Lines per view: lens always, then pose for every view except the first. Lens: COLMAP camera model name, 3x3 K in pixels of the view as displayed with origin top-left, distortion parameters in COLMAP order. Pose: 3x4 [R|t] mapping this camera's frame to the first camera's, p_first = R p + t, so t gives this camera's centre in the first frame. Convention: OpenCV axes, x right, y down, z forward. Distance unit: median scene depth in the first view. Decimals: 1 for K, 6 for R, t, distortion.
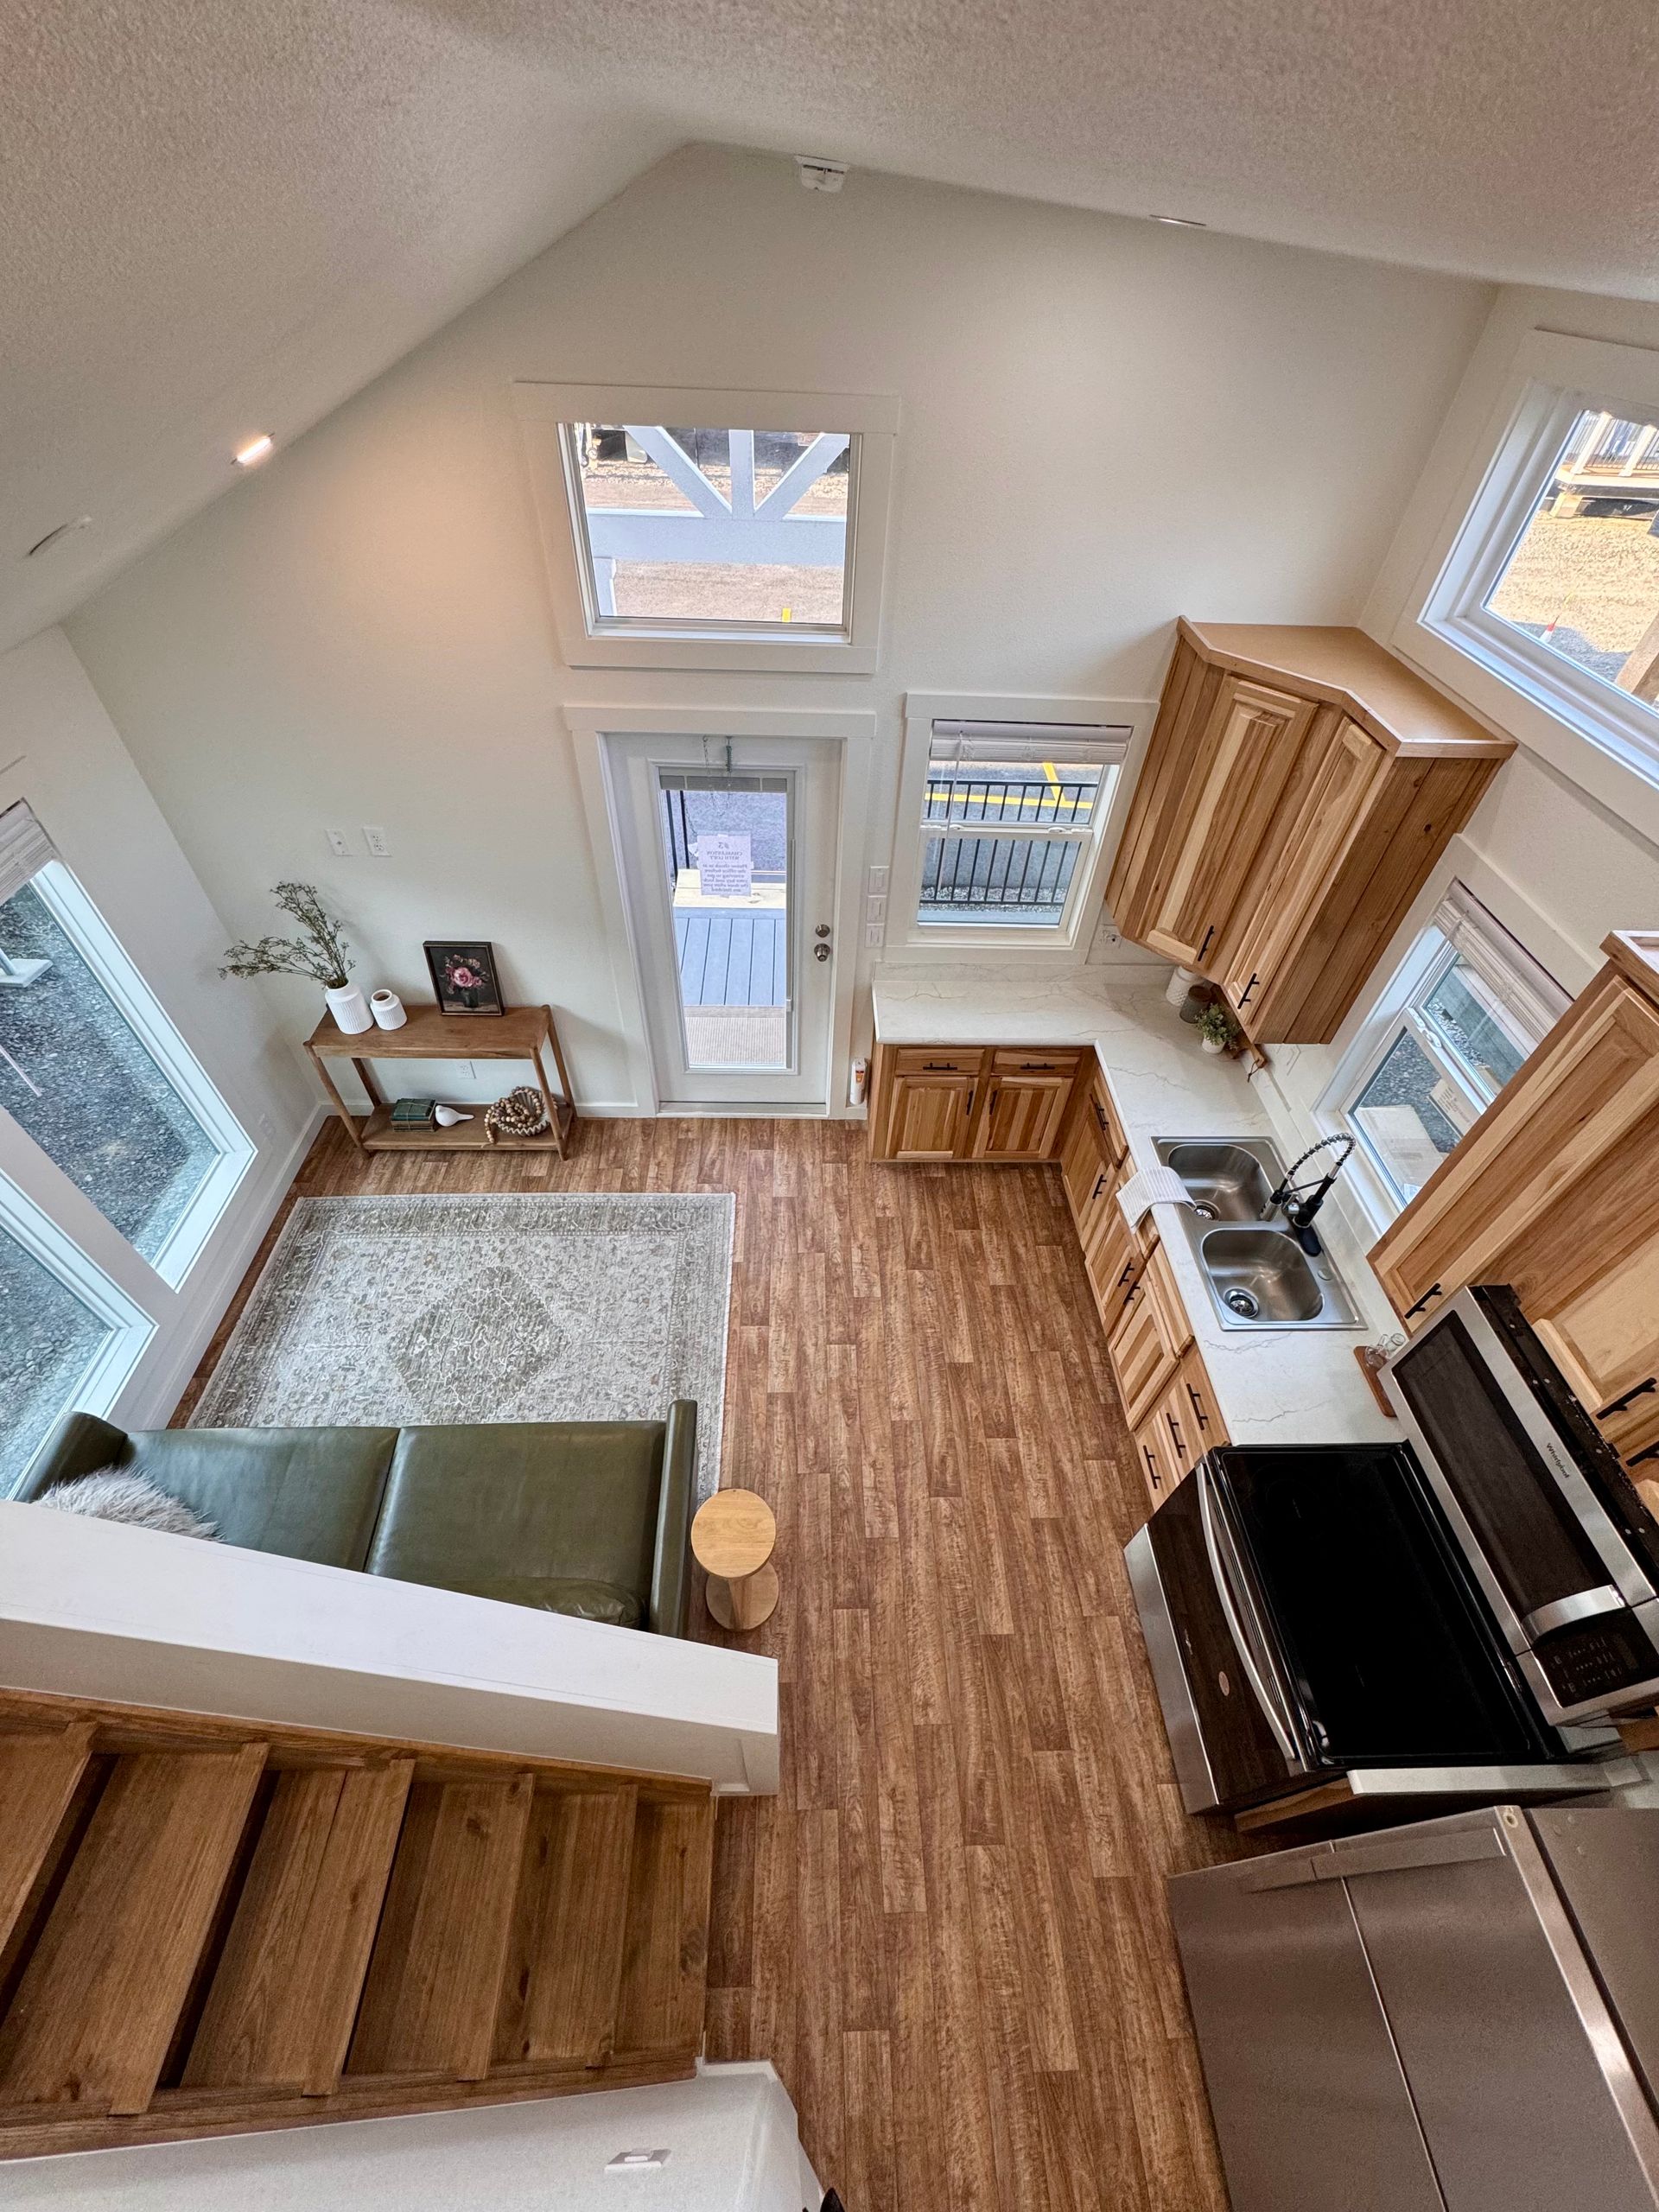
lens RADIAL K [[884.2, 0, 830.7], [0, 884.2, 1102.0], [0, 0, 1]] dist [-0.003892, 0.001067]
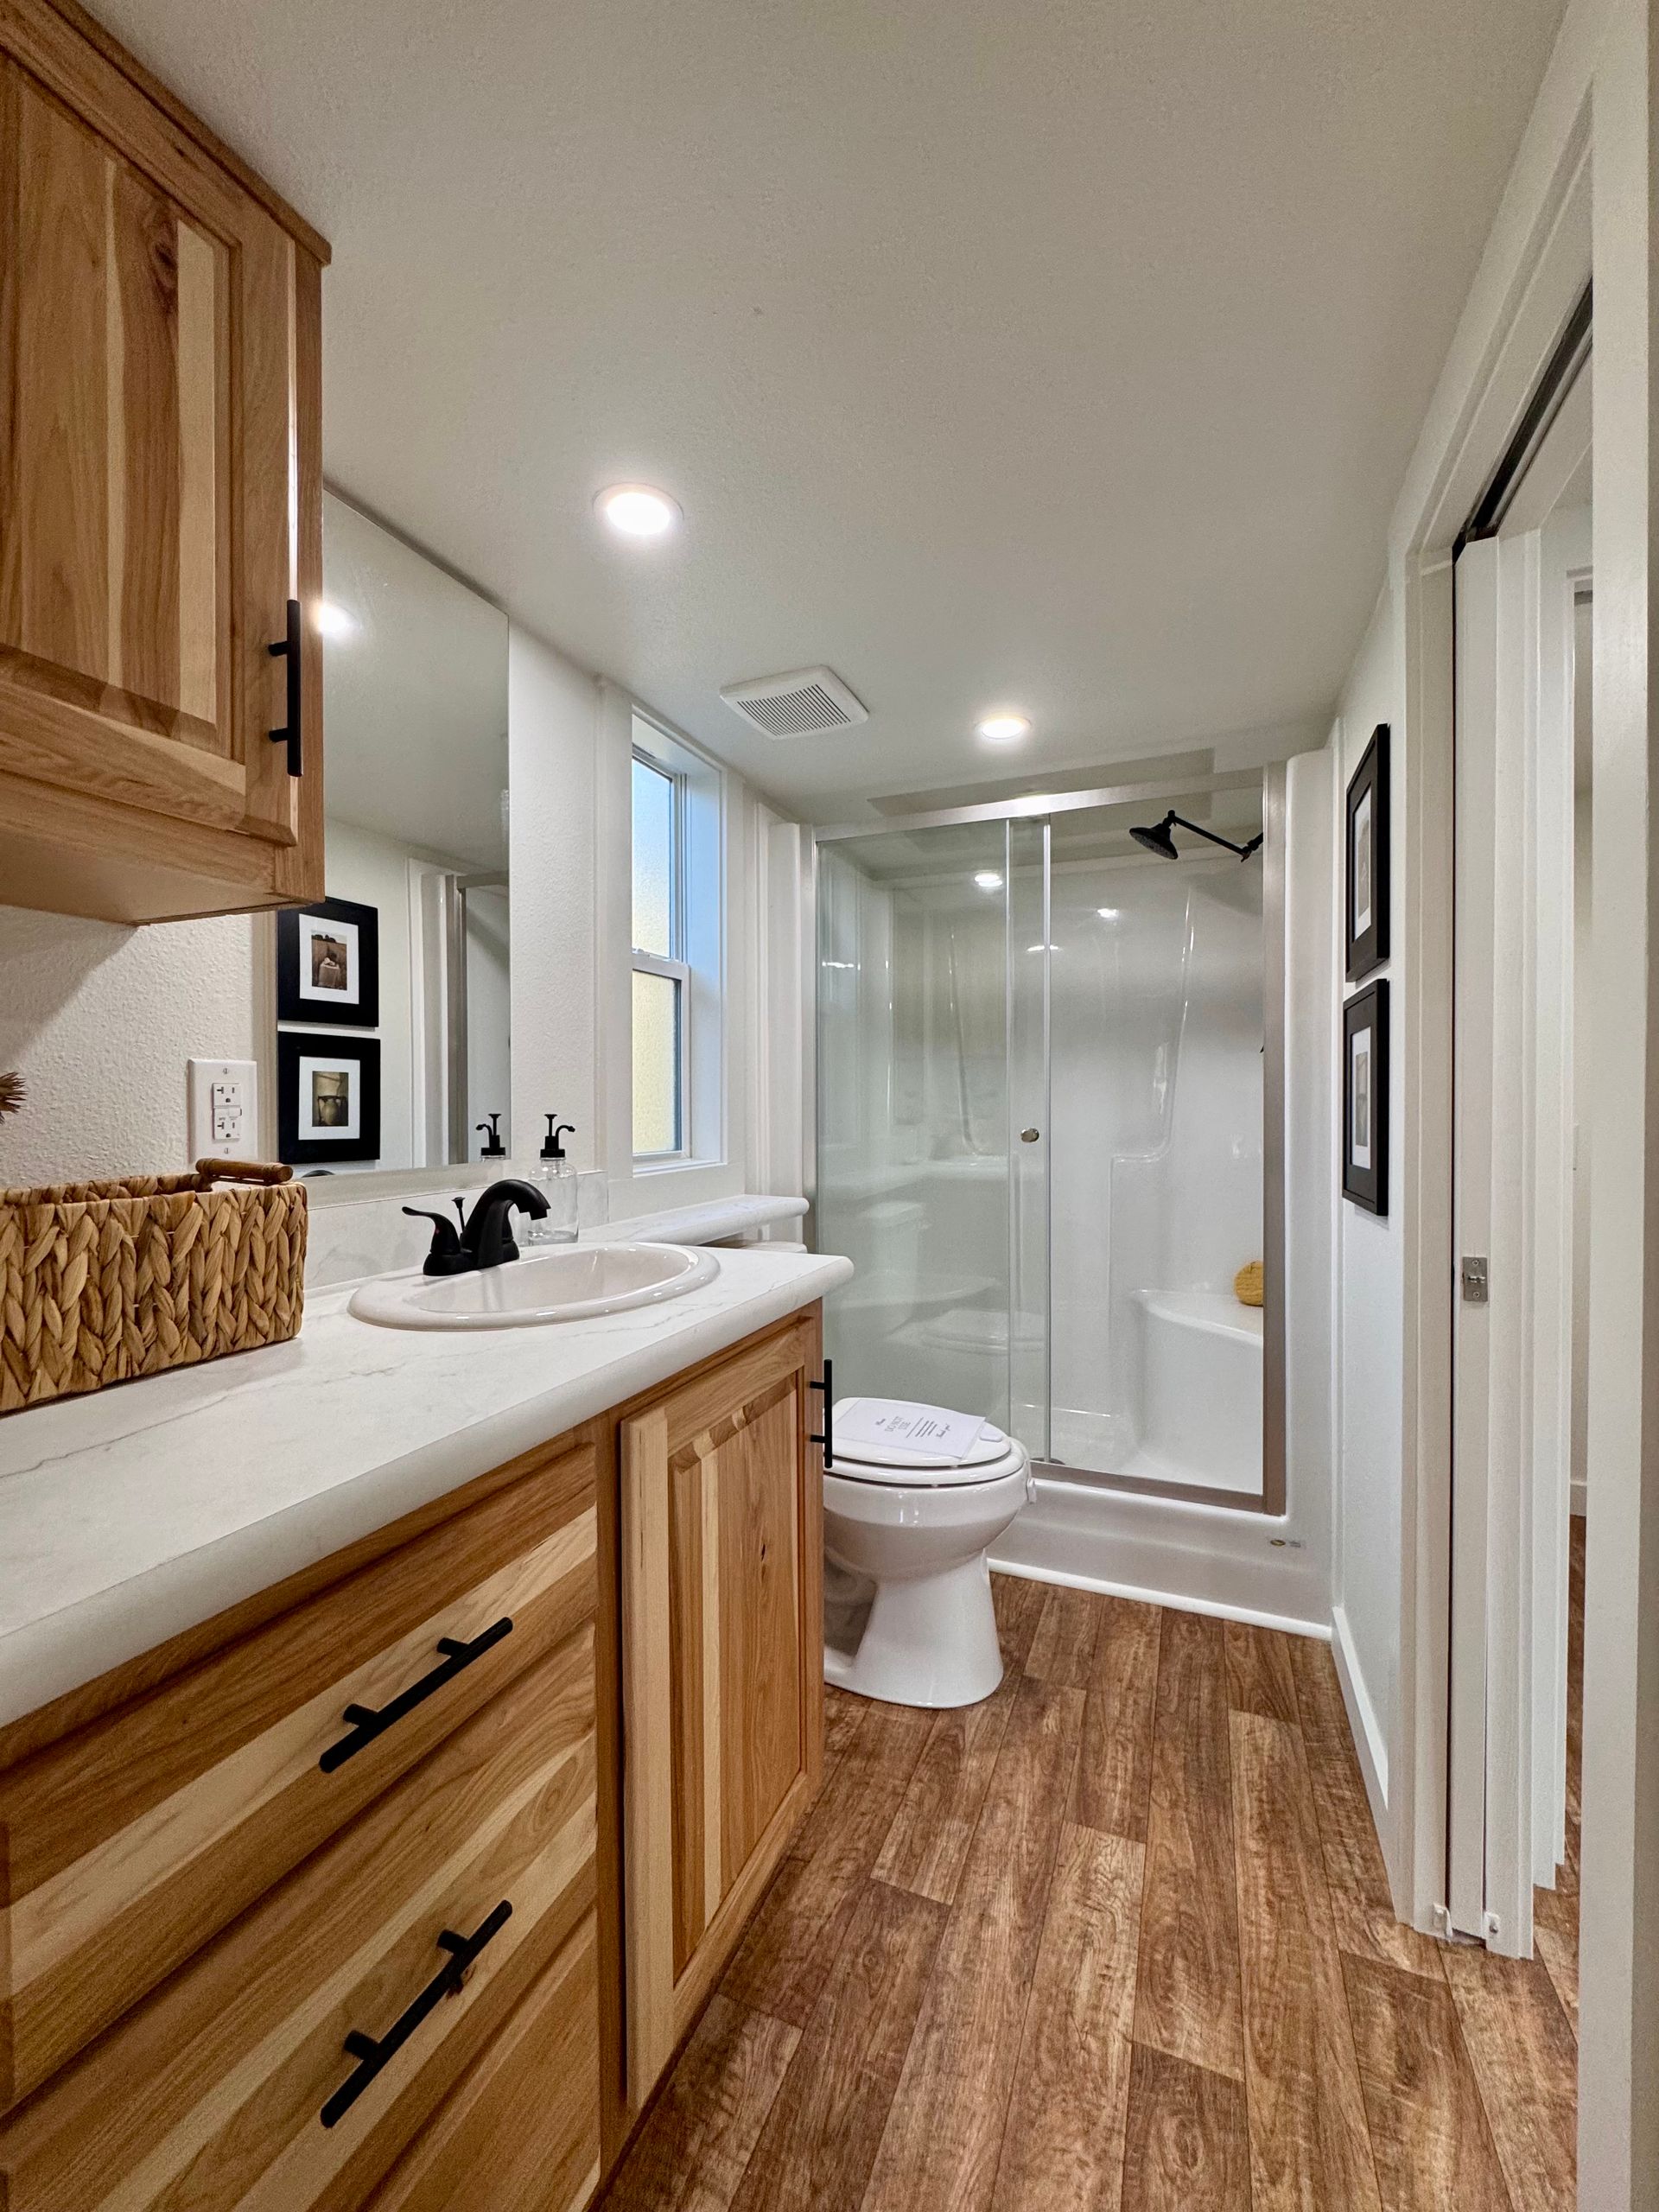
lens RADIAL K [[884.2, 0, 839.2], [0, 884.2, 1111.3], [0, 0, 1]] dist [-0.003892, 0.001067]
pose [[-0.917078, -0.039109, 0.396785, -0.081639], [0.260488, 0.694651, 0.670526, -0.158039], [-0.301851, 0.718283, -0.626862, 0.964290]]
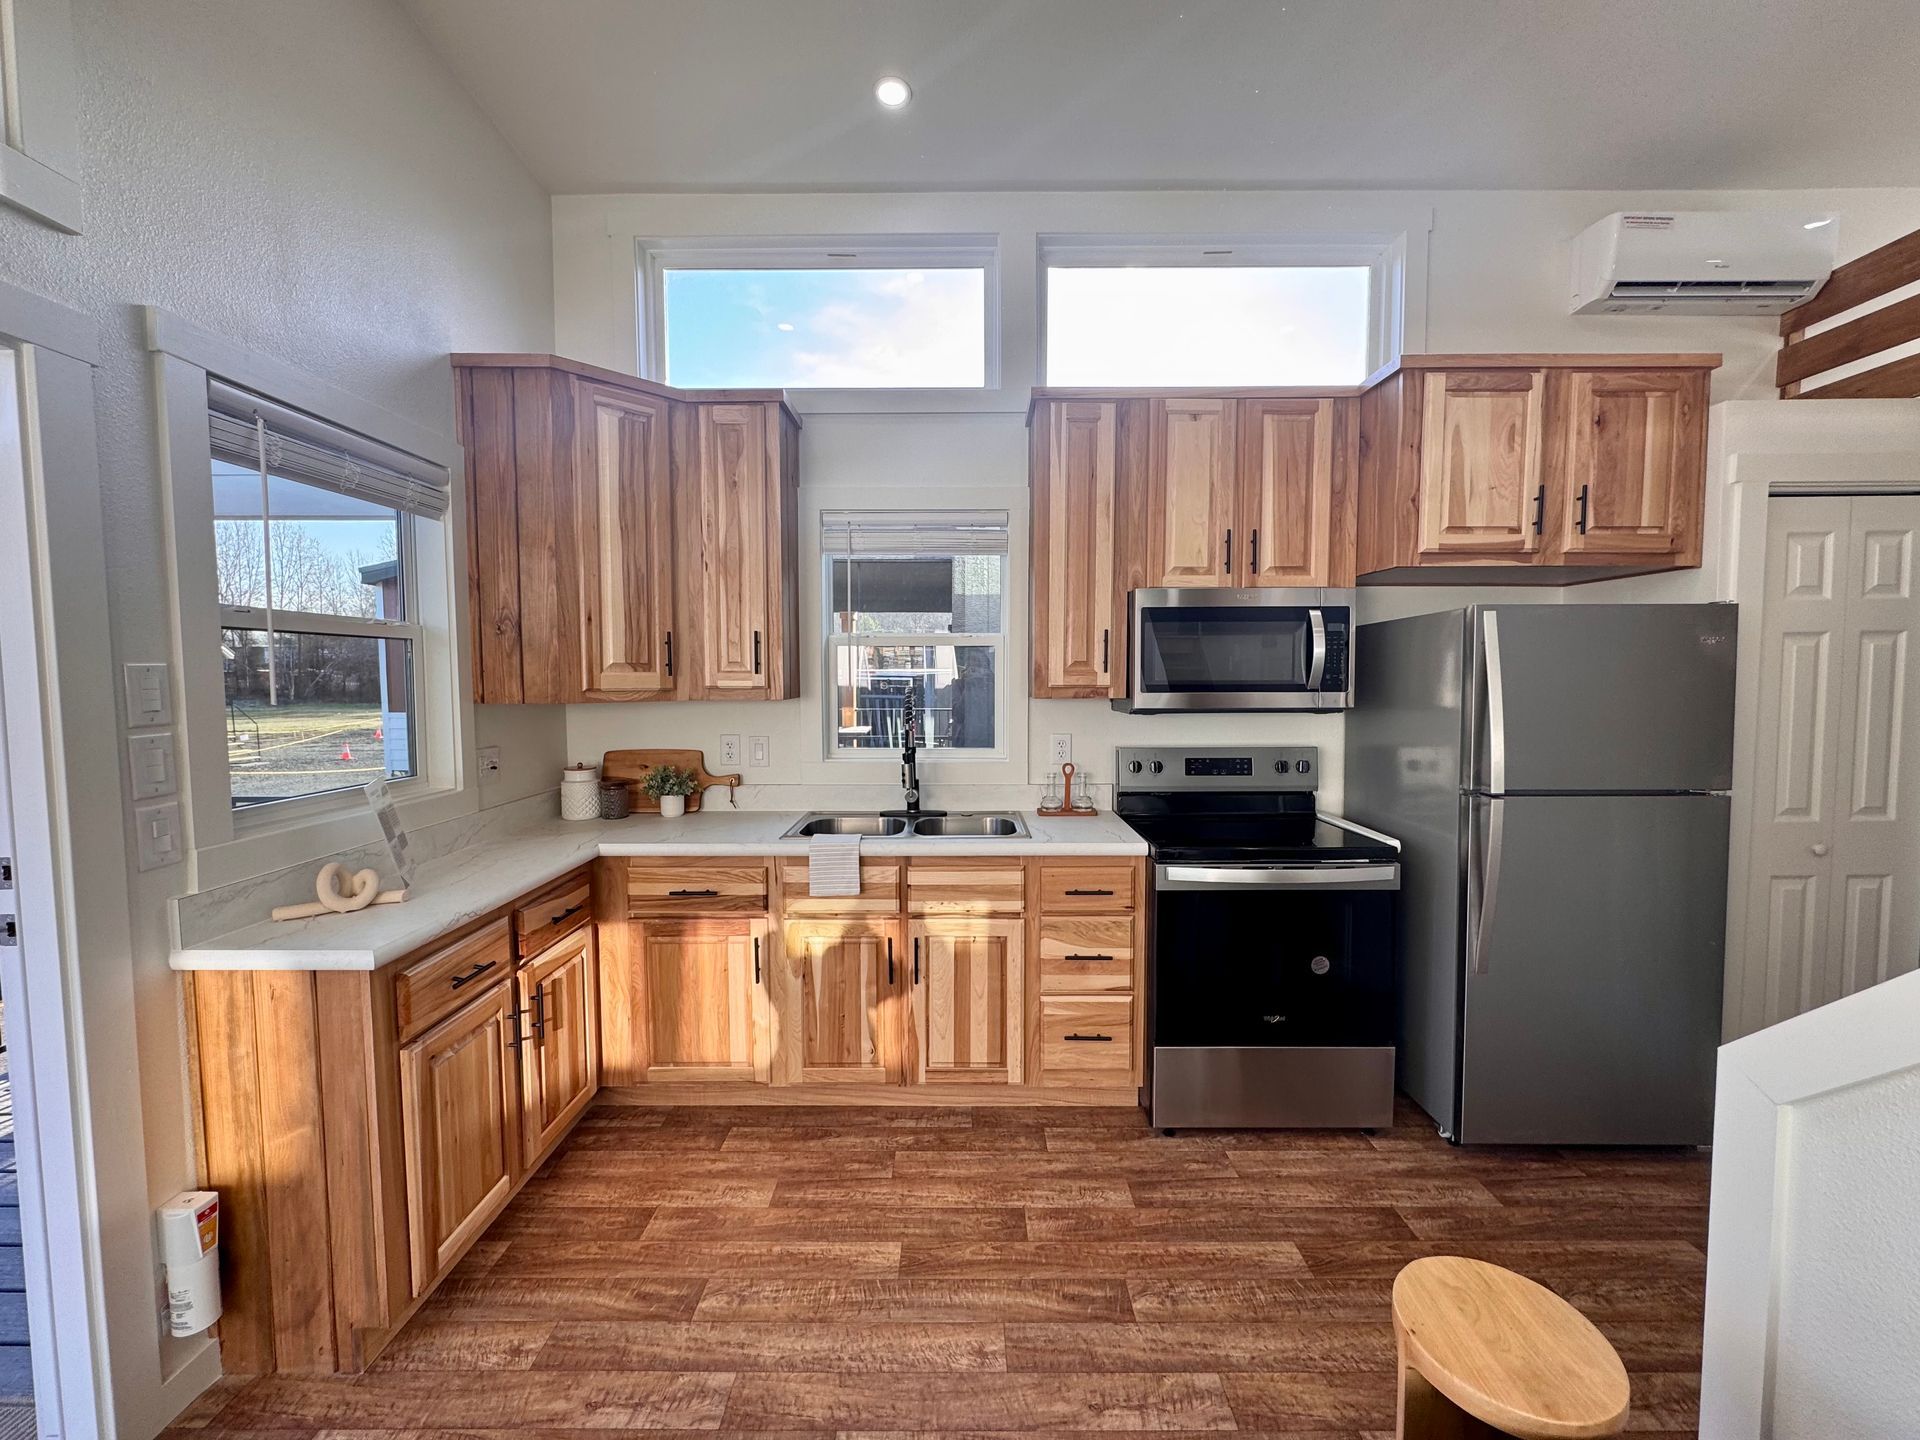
lens RADIAL K [[767.5, 0, 961.2], [0, 767.5, 716.5], [0, 0, 1]] dist [-0.003892, 0.001067]
pose [[0.029669, -0.092111, 0.995307, -0.316217], [0.717642, 0.695088, 0.042935, 0.045064], [-0.695780, 0.713000, 0.086725, 0.631359]]
